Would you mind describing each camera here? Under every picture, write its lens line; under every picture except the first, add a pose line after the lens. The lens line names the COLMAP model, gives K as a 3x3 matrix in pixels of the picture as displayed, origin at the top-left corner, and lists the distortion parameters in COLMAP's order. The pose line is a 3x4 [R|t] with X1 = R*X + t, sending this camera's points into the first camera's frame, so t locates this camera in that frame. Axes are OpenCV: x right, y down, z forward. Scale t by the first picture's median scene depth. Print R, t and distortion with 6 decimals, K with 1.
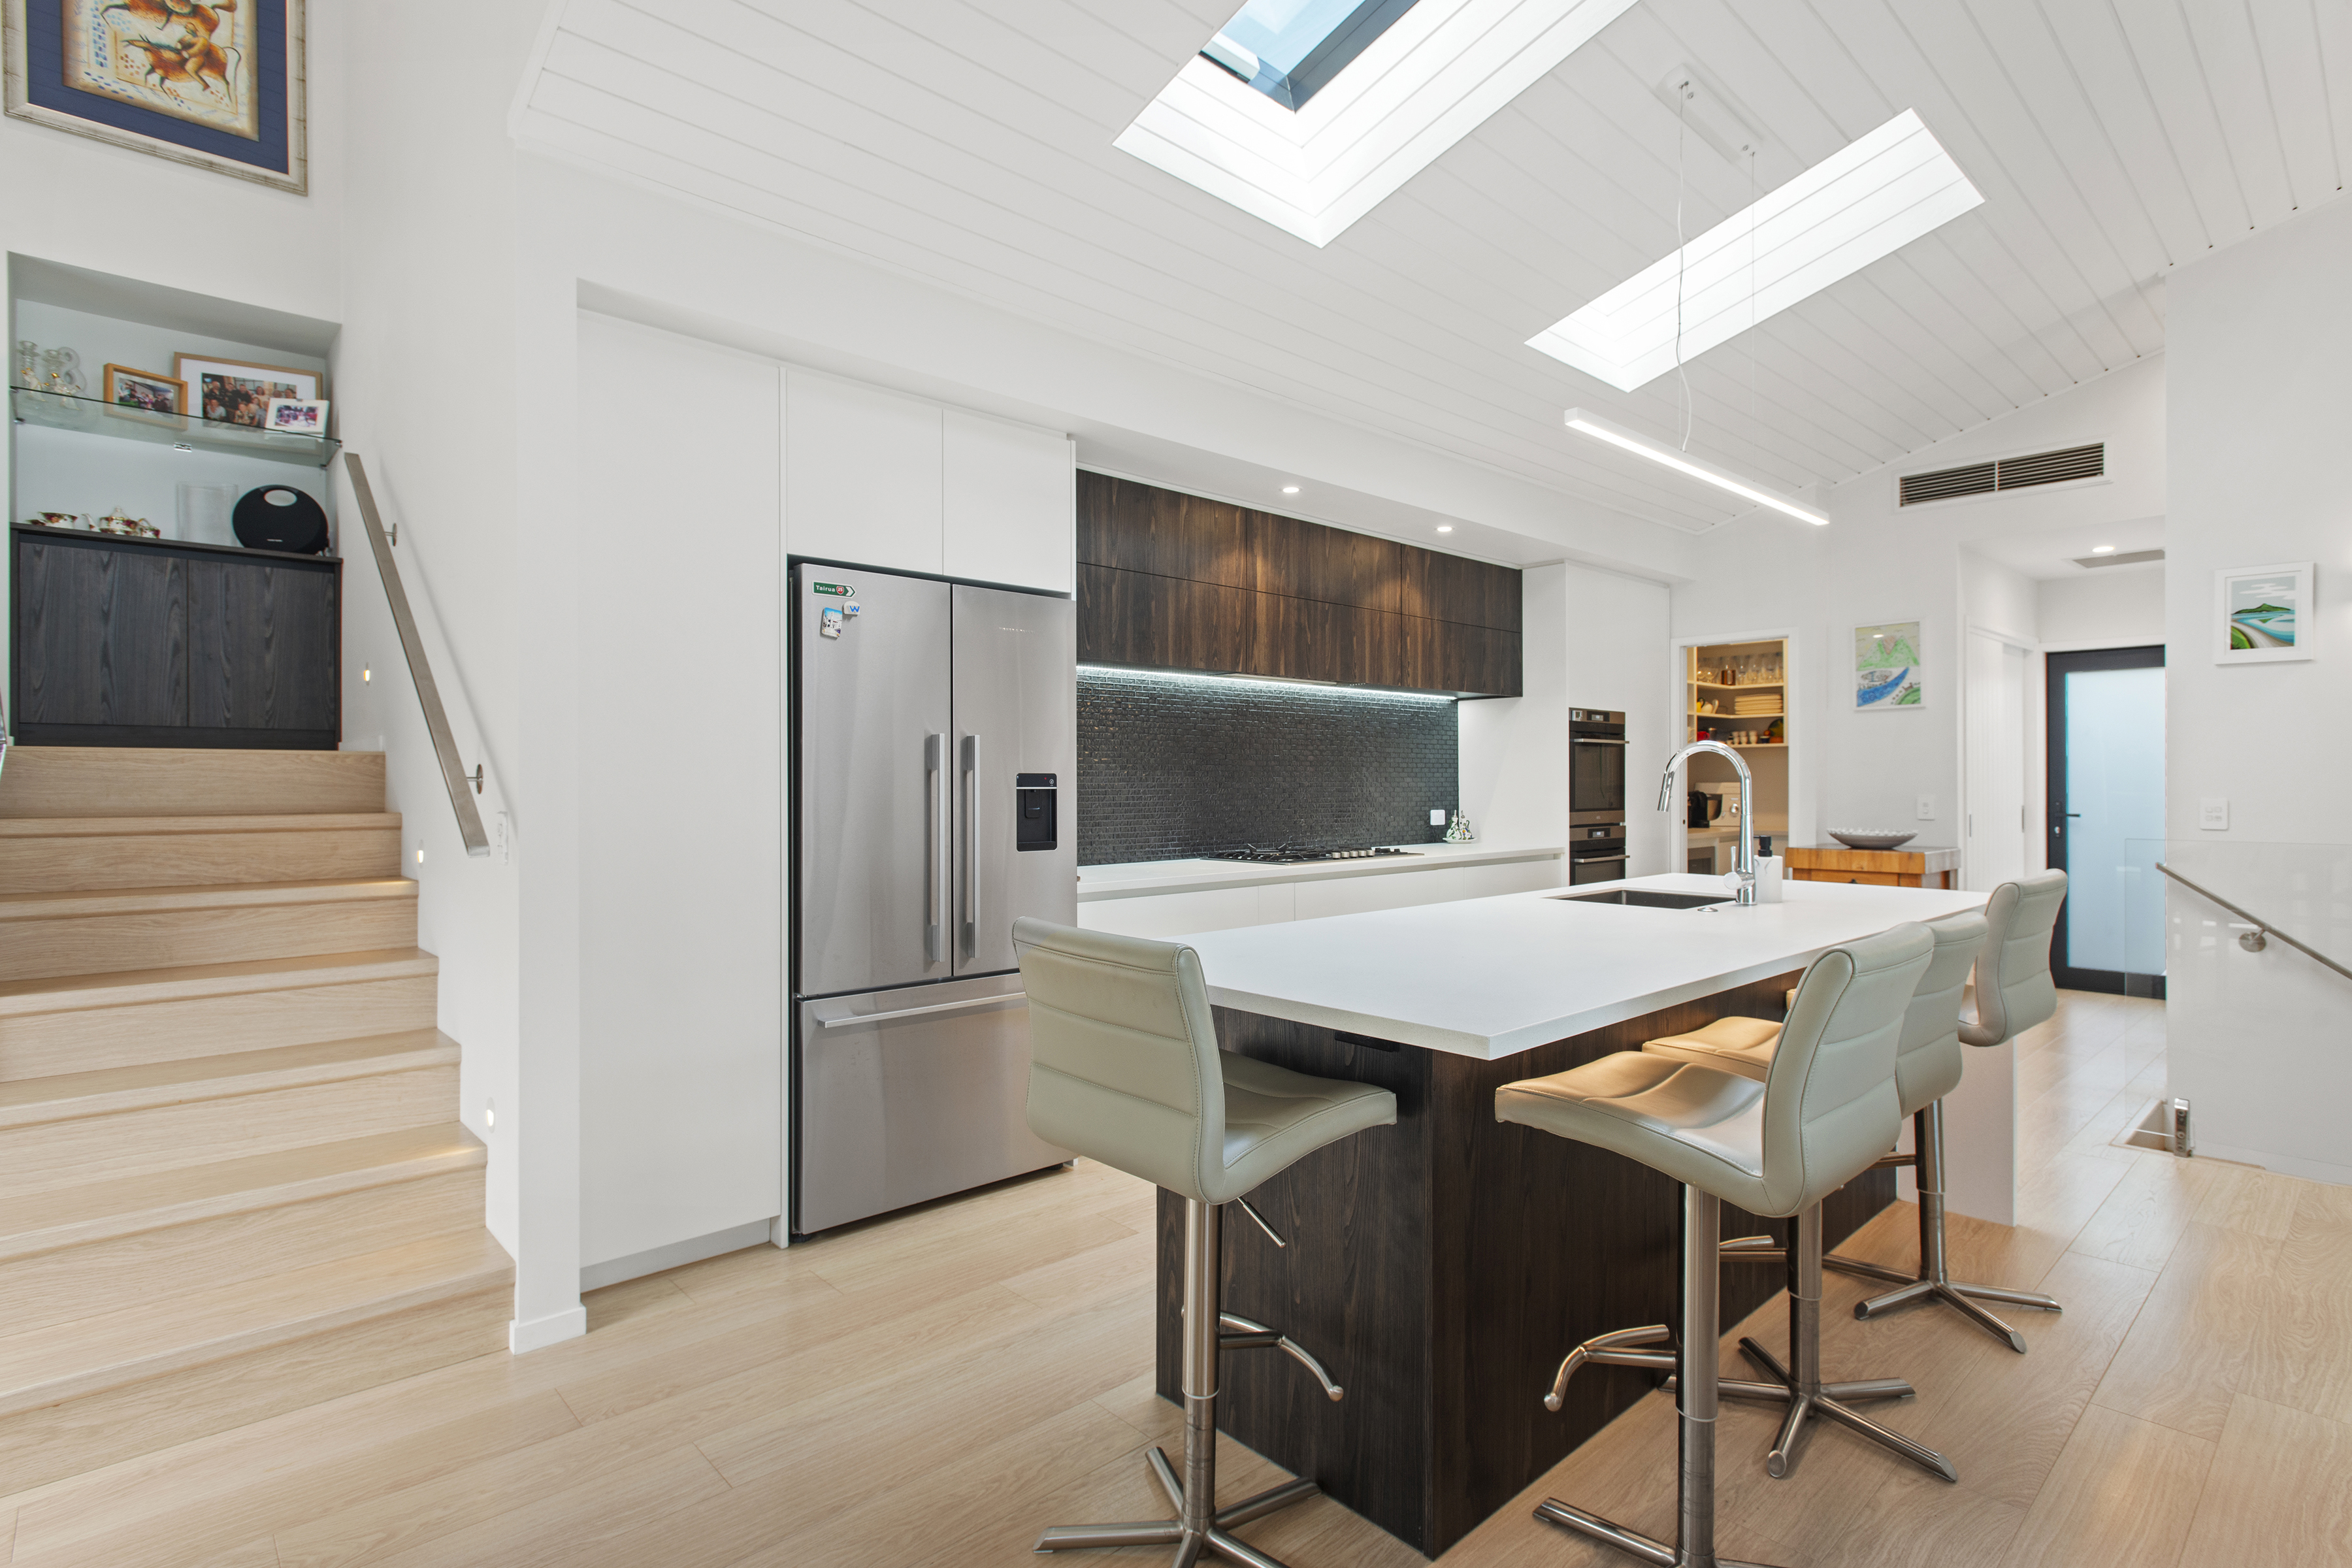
lens RADIAL K [[1086.7, 0, 1172.4], [0, 1086.7, 779.3], [0, 0, 1]] dist [0.007269, -0.003204]
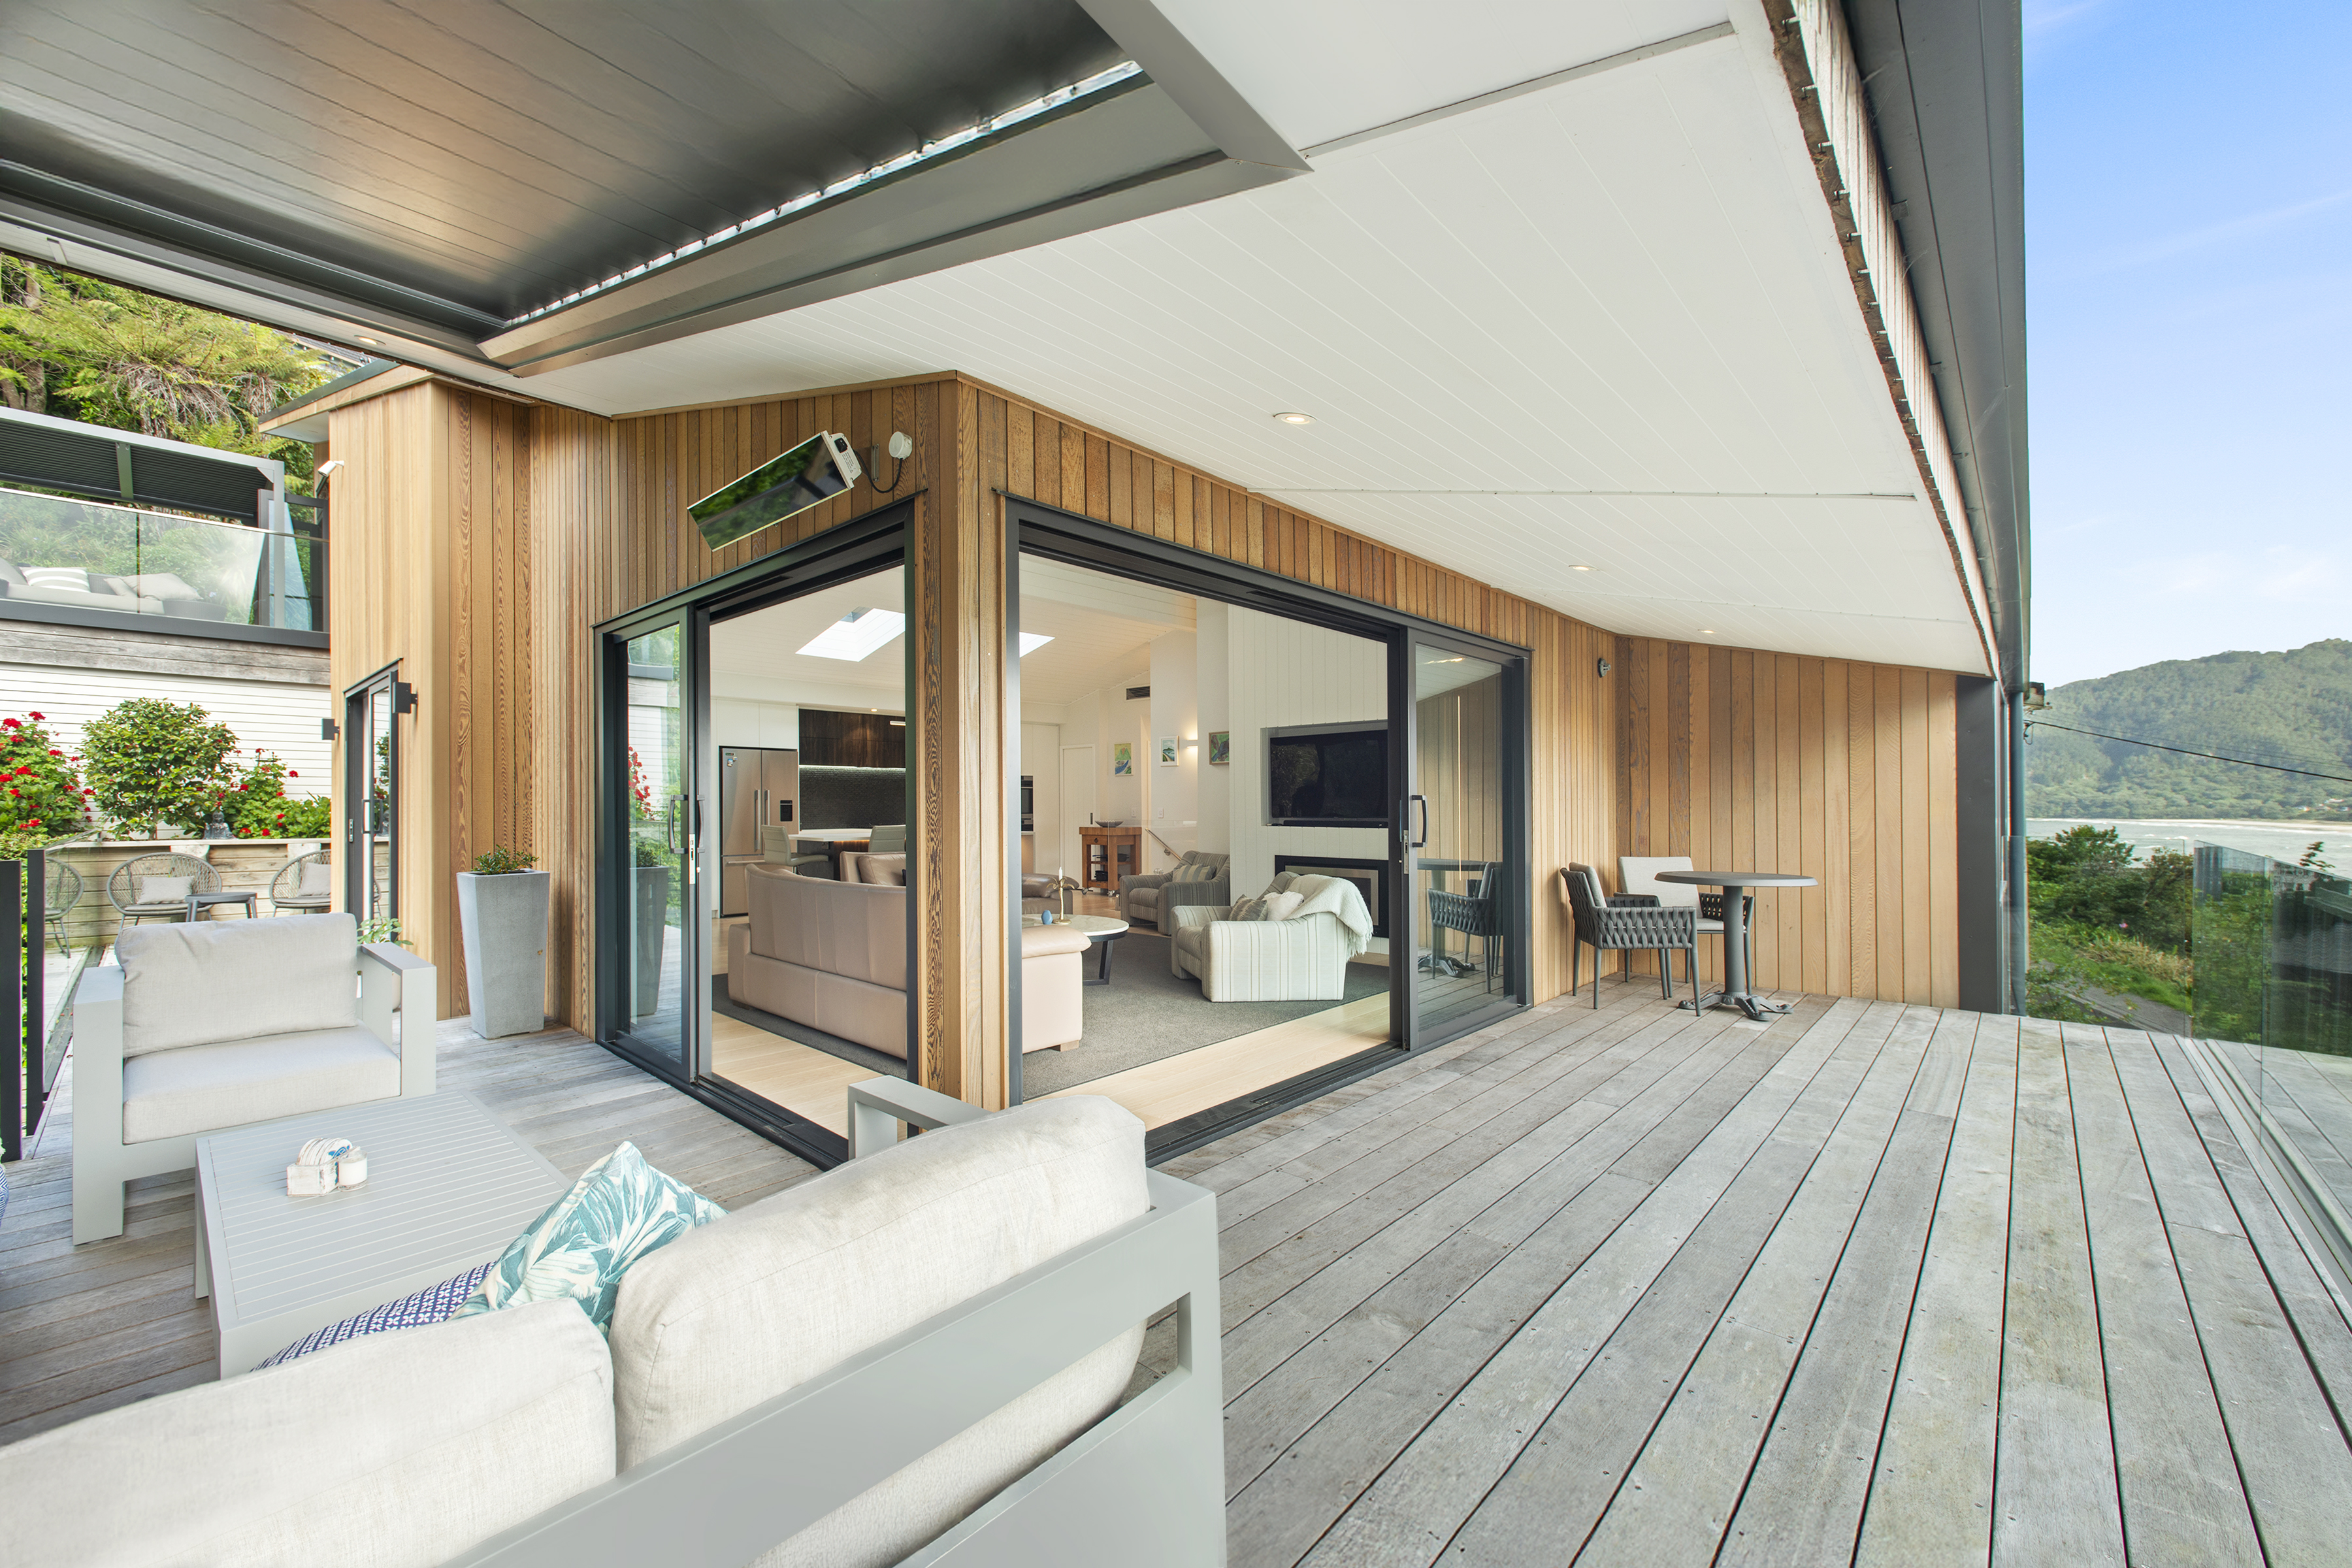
lens RADIAL K [[1086.7, 0, 1169.5], [0, 1086.7, 788.1], [0, 0, 1]] dist [0.007269, -0.003204]
pose [[0.989203, -0.002395, 0.146533, 0.552952], [0.004241, 0.999916, -0.012288, 0.004788], [-0.146491, 0.012777, 0.989129, -2.529384]]
